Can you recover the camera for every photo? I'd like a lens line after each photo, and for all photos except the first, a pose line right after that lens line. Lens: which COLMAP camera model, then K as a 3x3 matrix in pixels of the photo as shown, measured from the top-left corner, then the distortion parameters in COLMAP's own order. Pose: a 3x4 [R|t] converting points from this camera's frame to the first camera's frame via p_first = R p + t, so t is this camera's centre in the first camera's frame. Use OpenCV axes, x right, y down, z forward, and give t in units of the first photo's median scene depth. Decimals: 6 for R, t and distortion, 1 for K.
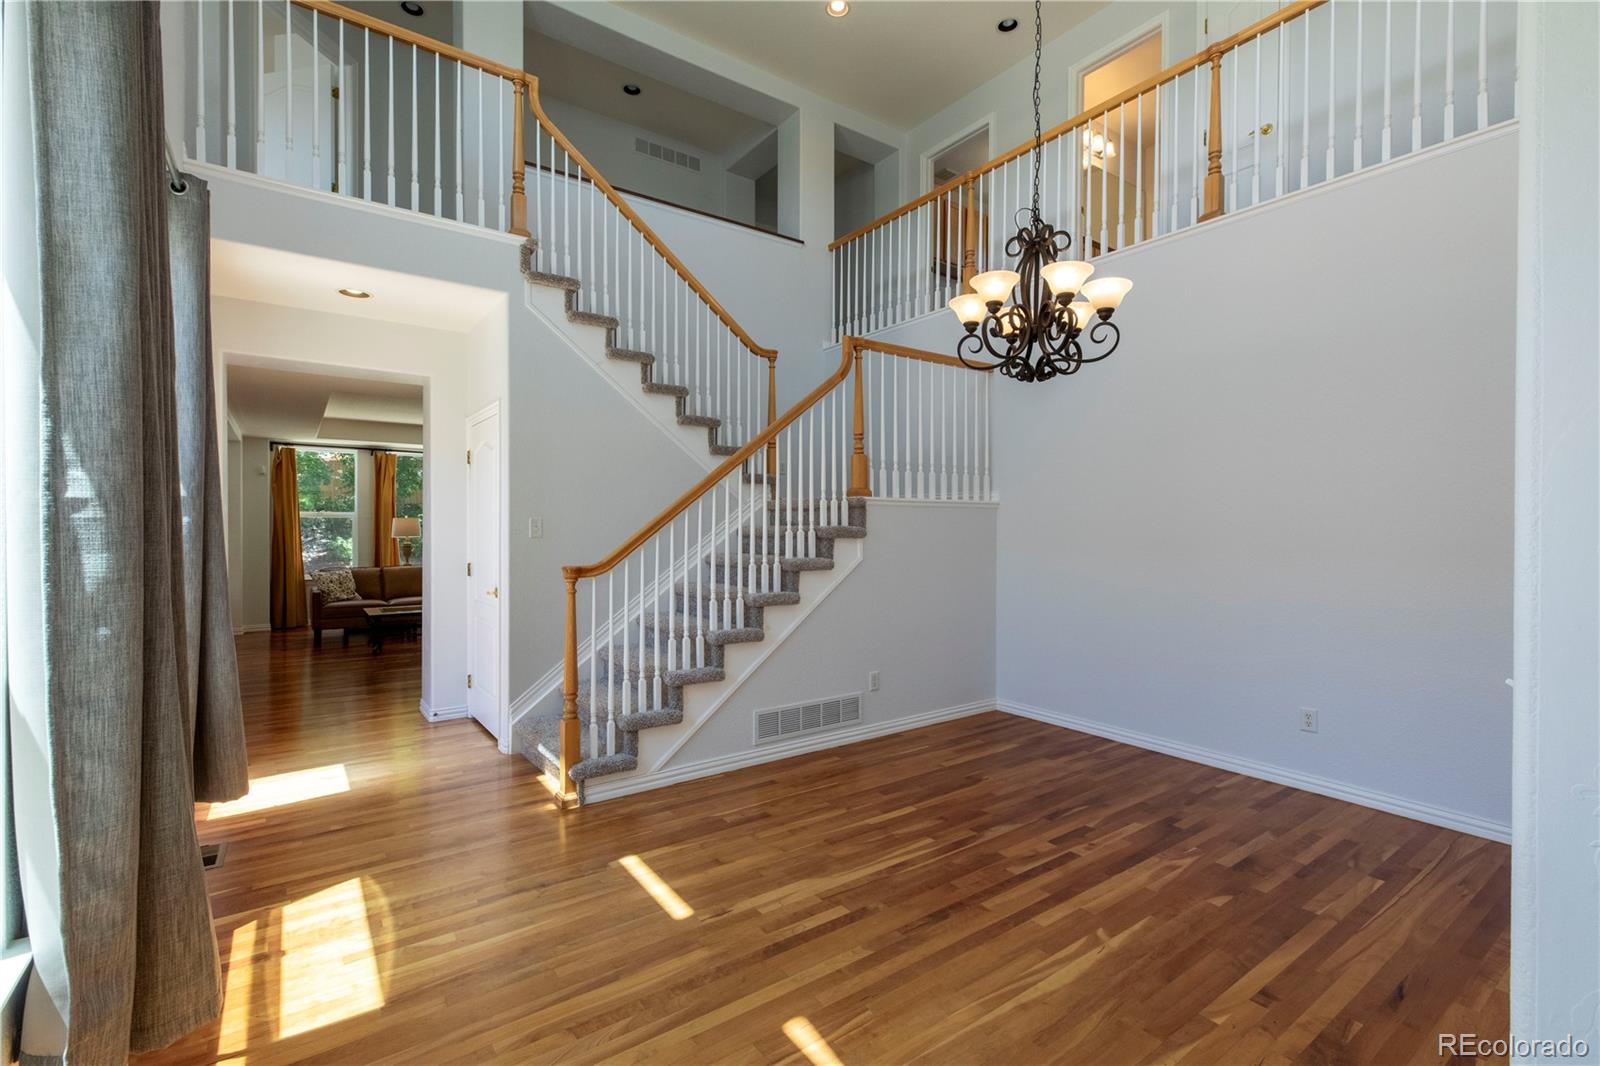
lens RADIAL K [[726.4, 0, 790.3], [0, 726.4, 529.6], [0, 0, 1]] dist [0.010149, -0.001707]
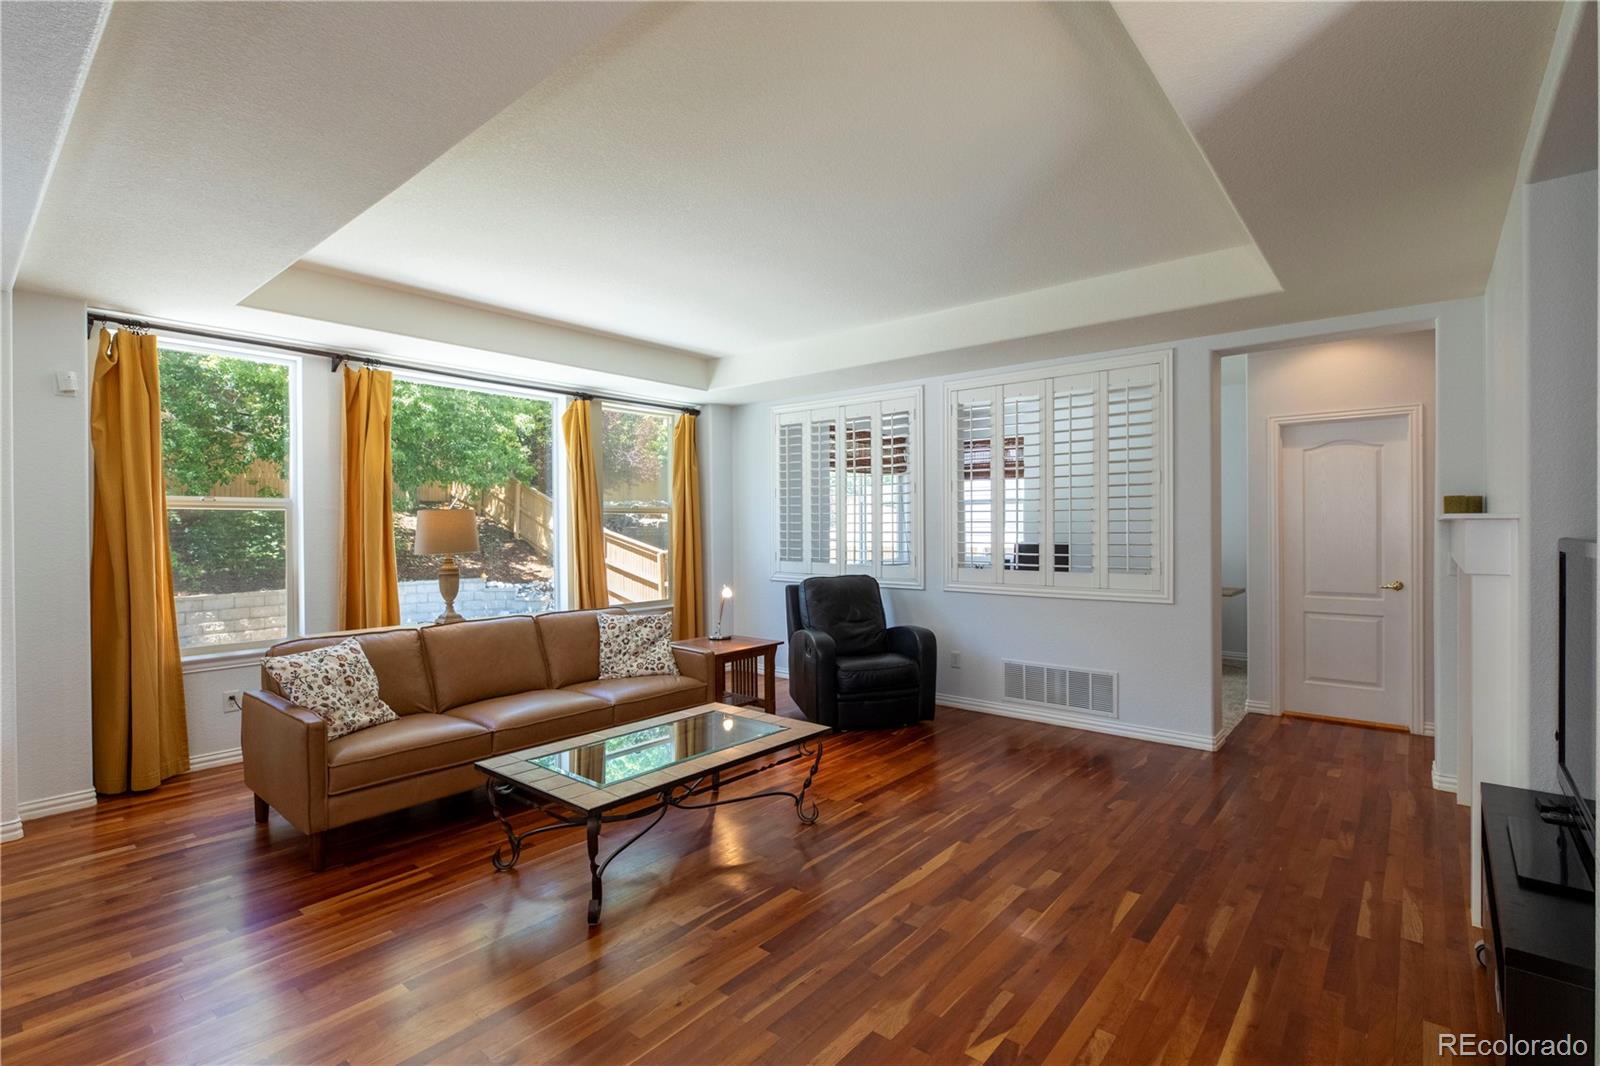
lens RADIAL K [[745.5, 0, 801.9], [0, 745.5, 536.1], [0, 0, 1]] dist [0.005665, -0.000822]
pose [[0.964739, -0.008308, 0.263077, -0.484176], [0.008002, 0.999965, 0.002234, -0.000627], [-0.263087, -0.000050, 0.964772, 0.555799]]
